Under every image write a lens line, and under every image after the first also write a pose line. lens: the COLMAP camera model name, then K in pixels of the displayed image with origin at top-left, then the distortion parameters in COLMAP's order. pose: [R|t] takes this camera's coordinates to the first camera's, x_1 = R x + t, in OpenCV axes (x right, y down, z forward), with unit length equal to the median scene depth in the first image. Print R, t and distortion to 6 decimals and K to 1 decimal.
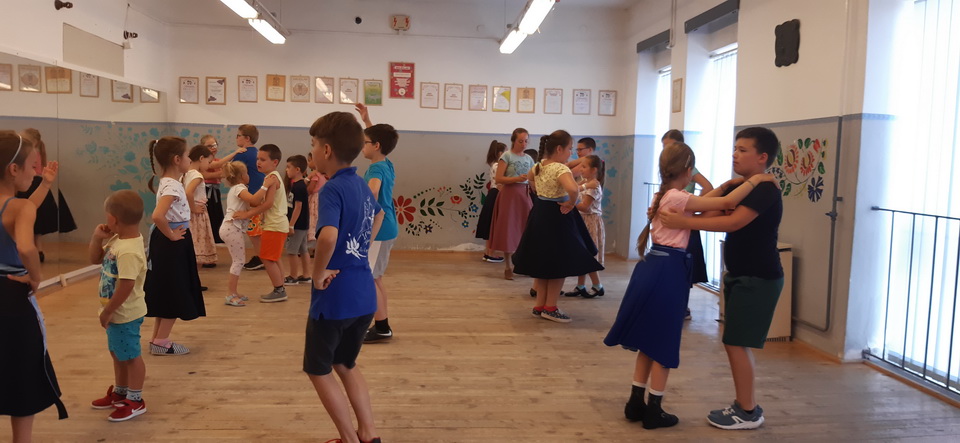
lens RADIAL K [[727.5, 0, 480.0], [0, 727.5, 221.5], [0, 0, 1]] dist [0.070718, -0.001024]
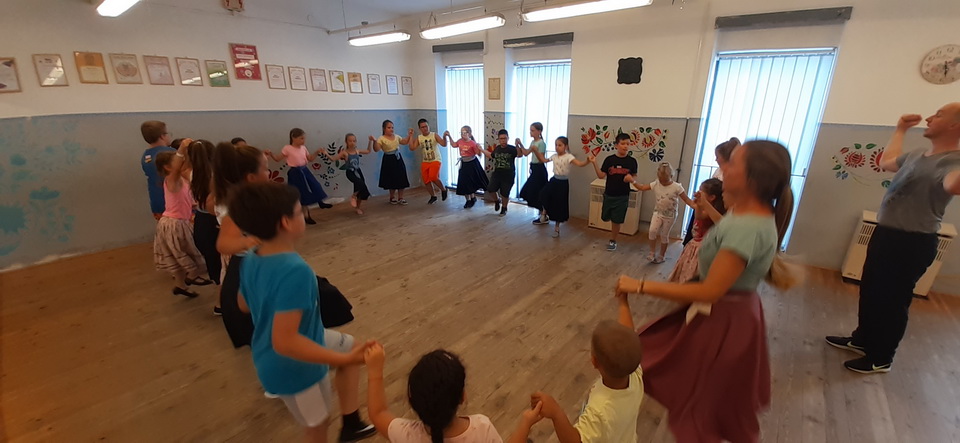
lens RADIAL K [[371.4, 0, 480.0], [0, 371.4, 221.5], [0, 0, 1]] dist [0.000019, -0.016746]
pose [[0.682801, -0.241887, 0.689401, -0.304168], [0.068899, 0.960717, 0.268842, -0.090790], [-0.727349, -0.136066, 0.672644, 0.353633]]
